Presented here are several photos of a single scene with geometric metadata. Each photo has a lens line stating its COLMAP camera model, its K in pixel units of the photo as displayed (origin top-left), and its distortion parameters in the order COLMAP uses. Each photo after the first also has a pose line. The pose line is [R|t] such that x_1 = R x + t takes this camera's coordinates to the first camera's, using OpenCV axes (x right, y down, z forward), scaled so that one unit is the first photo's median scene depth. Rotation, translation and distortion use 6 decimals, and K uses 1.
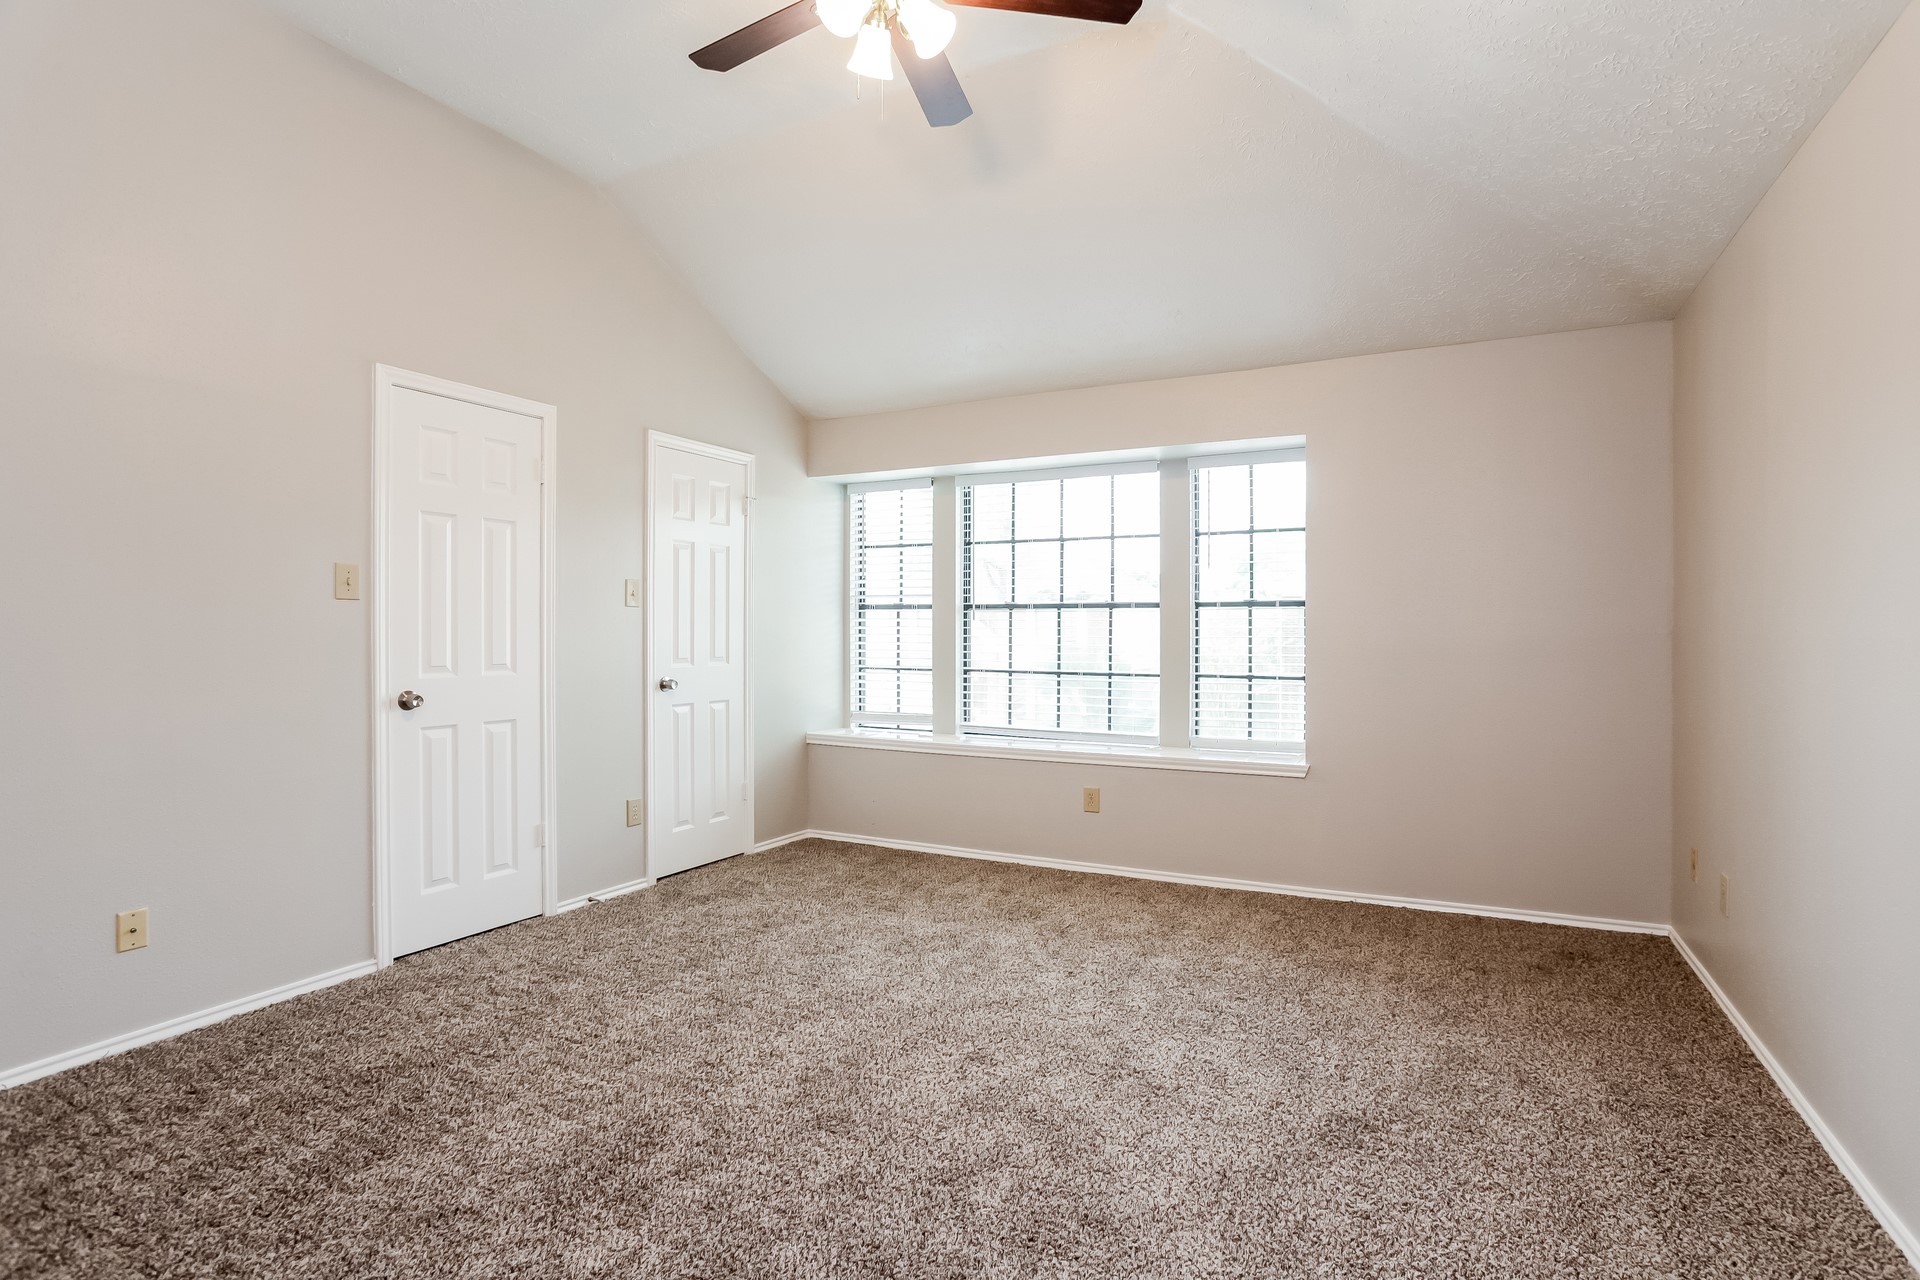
lens RADIAL K [[948.3, 0, 960.6], [0, 948.3, 644.4], [0, 0, 1]] dist [-0.025582, 0.005489]
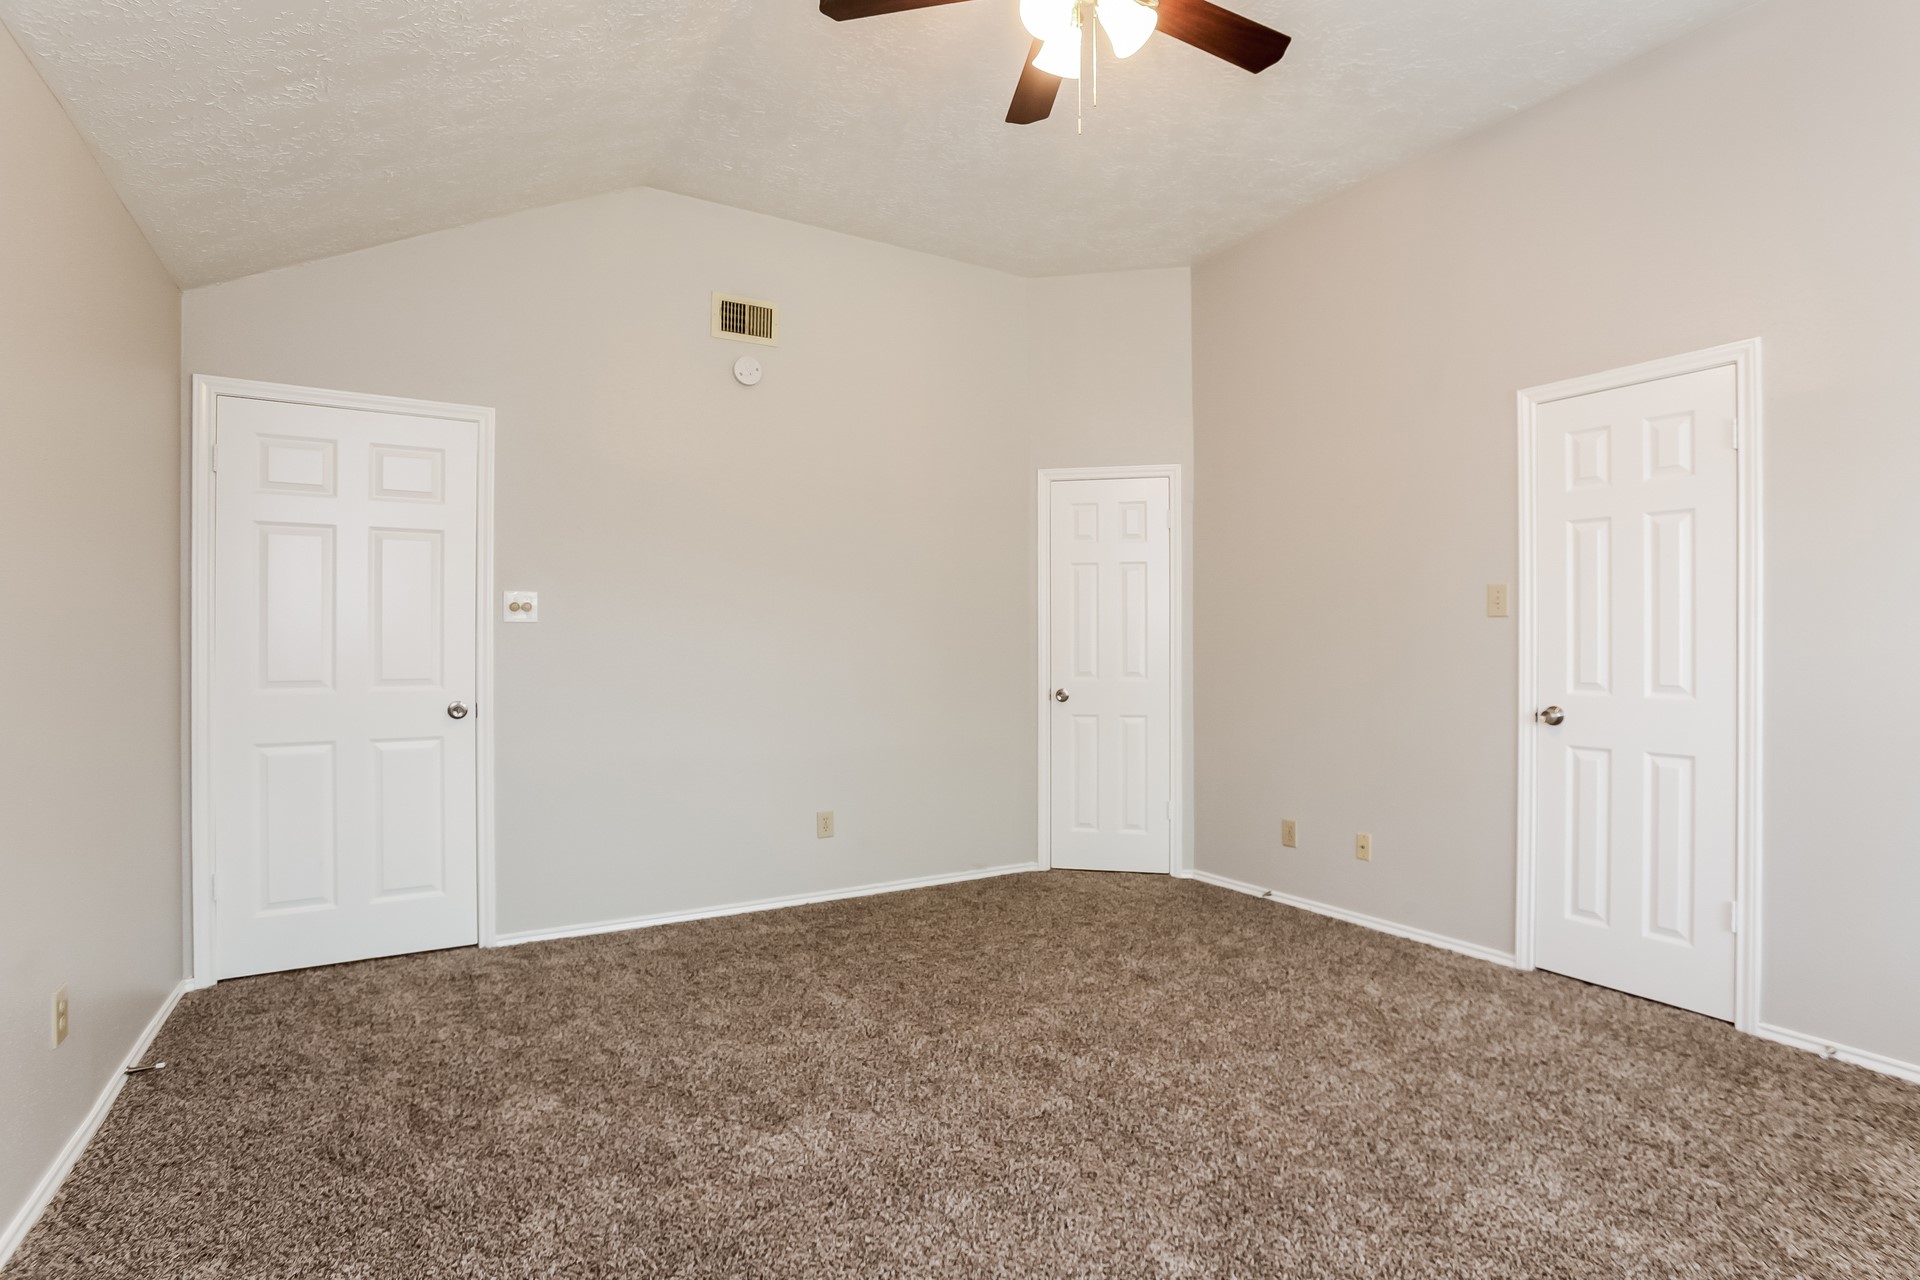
lens RADIAL K [[948.3, 0, 967.0], [0, 948.3, 640.9], [0, 0, 1]] dist [-0.025582, 0.005489]
pose [[-0.532257, 0.003814, -0.846574, 0.593140], [0.000417, 0.999991, 0.004243, -0.024322], [0.846583, 0.001905, -0.532253, 1.030475]]
